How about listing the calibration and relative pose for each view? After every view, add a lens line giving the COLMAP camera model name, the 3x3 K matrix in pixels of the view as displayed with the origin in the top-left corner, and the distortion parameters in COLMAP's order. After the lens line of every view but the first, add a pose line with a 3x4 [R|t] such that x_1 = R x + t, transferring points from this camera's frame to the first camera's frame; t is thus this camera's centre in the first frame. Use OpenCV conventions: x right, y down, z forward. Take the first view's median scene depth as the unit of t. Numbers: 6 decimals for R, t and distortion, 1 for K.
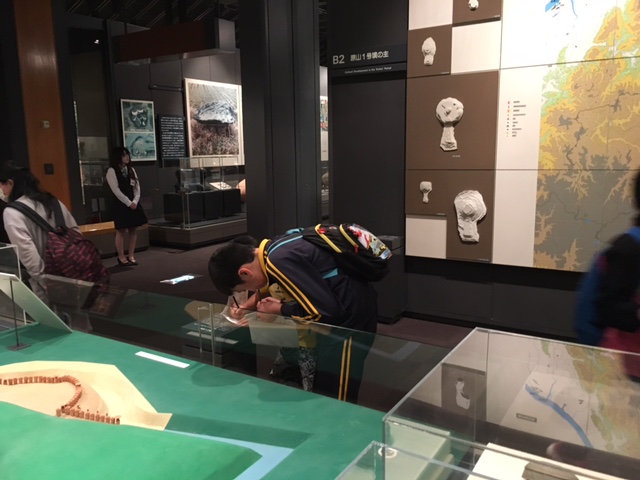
lens RADIAL K [[527.8, 0, 321.2], [0, 527.8, 244.5], [0, 0, 1]] dist [0.012087, -0.009801]
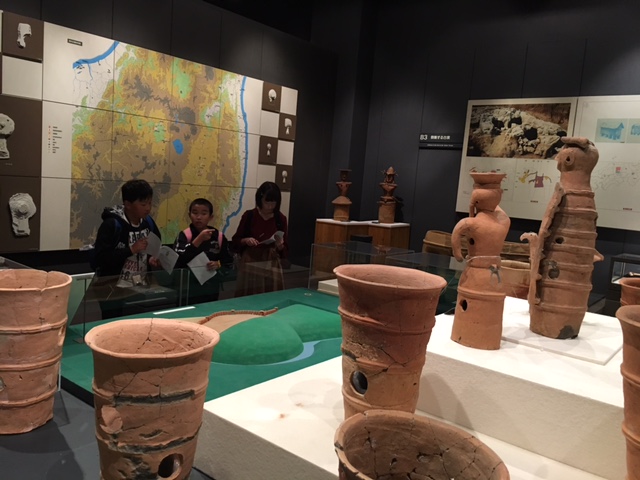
lens RADIAL K [[527.8, 0, 321.5], [0, 527.8, 239.0], [0, 0, 1]] dist [0.012087, -0.009801]
pose [[0.126906, -0.091345, 0.987700, -0.891208], [0.084174, 0.993151, 0.081034, -0.041008], [-0.988337, 0.072855, 0.133726, 0.175757]]
